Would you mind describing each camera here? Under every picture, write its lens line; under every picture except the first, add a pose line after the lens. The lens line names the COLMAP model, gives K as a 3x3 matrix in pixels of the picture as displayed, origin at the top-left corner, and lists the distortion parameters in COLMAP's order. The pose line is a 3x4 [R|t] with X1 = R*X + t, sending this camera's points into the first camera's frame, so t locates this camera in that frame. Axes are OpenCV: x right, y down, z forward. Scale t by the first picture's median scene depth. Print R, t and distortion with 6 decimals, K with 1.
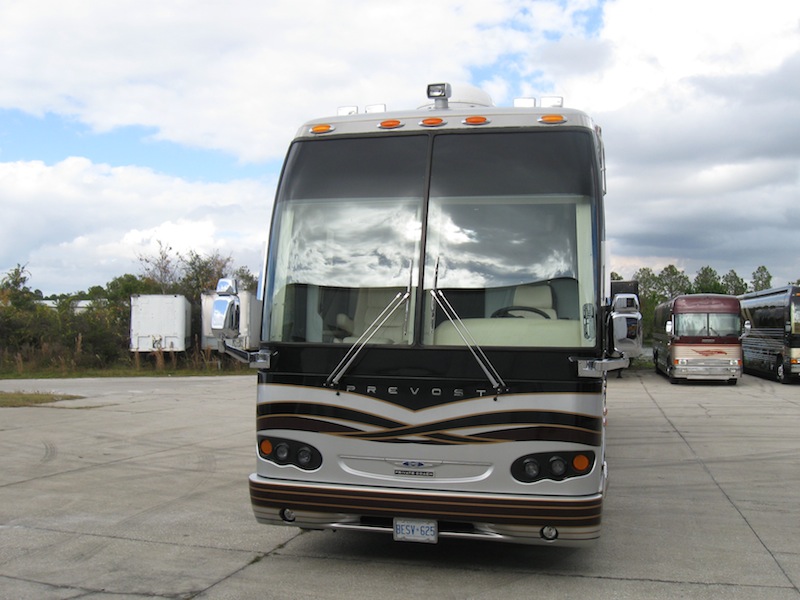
lens RADIAL K [[838.7, 0, 406.1], [0, 838.7, 304.0], [0, 0, 1]] dist [-0.125927, 0.000000]
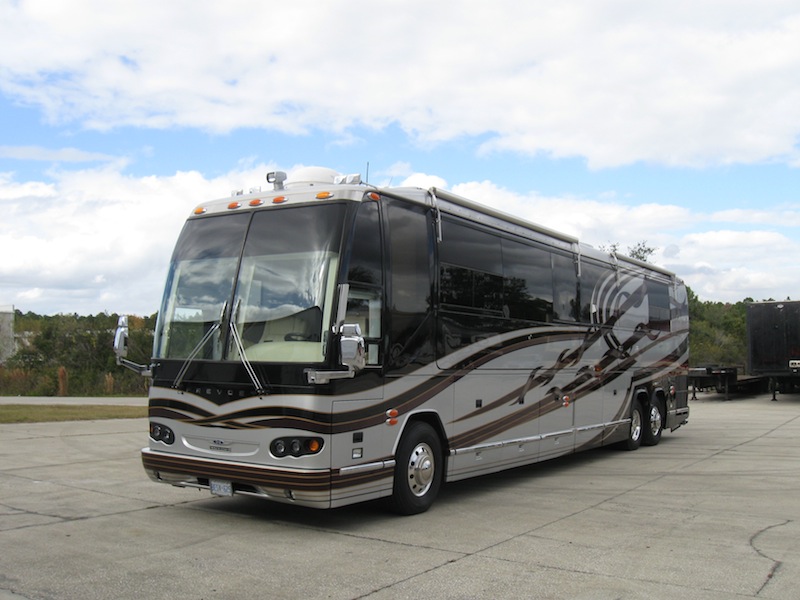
lens RADIAL K [[838.7, 0, 401.8], [0, 838.7, 300.2], [0, 0, 1]] dist [-0.125927, 0.000000]
pose [[0.944078, -0.024456, -0.328815, 0.788616], [0.013213, 0.999251, -0.036383, 0.001357], [0.329458, 0.030004, 0.943693, -0.266570]]
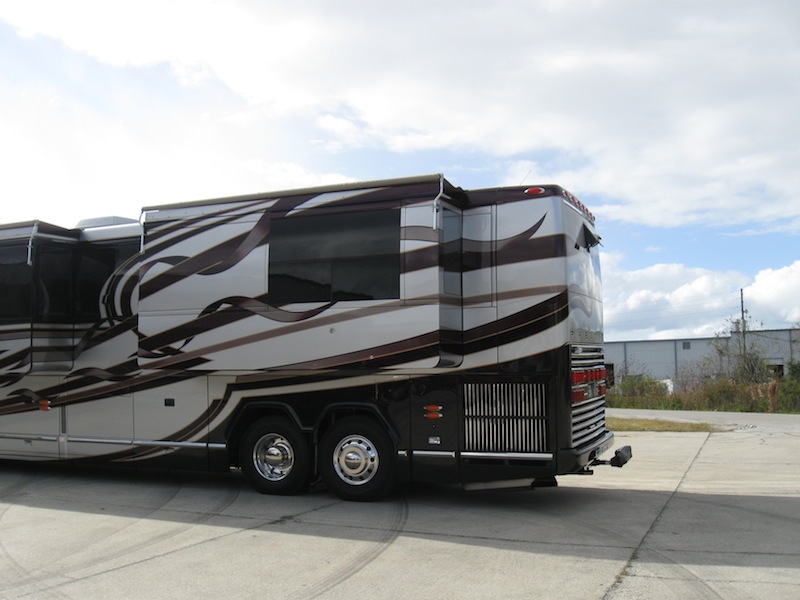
lens RADIAL K [[838.7, 0, 404.8], [0, 838.7, 325.2], [0, 0, 1]] dist [-0.125927, 0.000000]
pose [[-0.153030, -0.070123, -0.985731, 2.365495], [0.042591, 0.996084, -0.077471, 0.190609], [0.987303, -0.053839, -0.149444, 3.149934]]
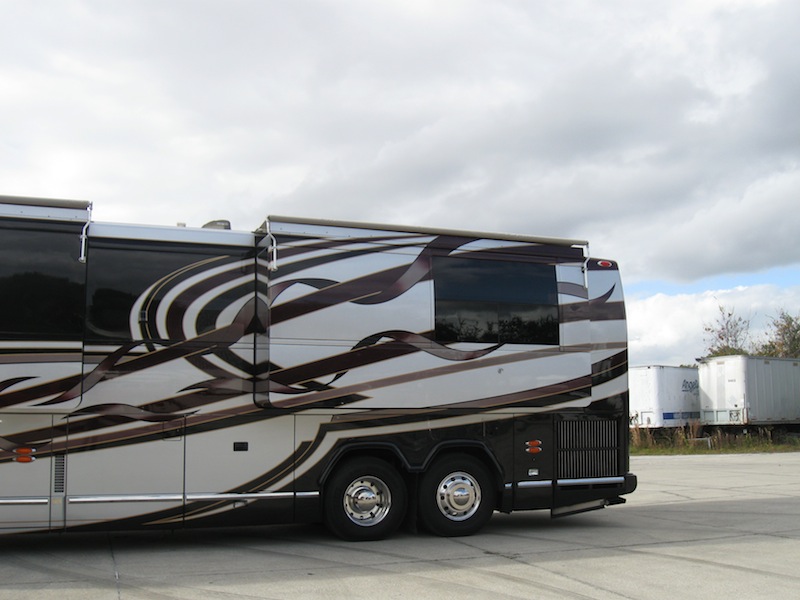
lens RADIAL K [[829.0, 0, 409.4], [0, 829.0, 312.2], [0, 0, 1]] dist [-0.126484, 0.000000]
pose [[0.579802, -0.119449, -0.805954, 2.061030], [0.046653, 0.992439, -0.113525, 0.134515], [0.813421, 0.028222, 0.580990, 1.661467]]
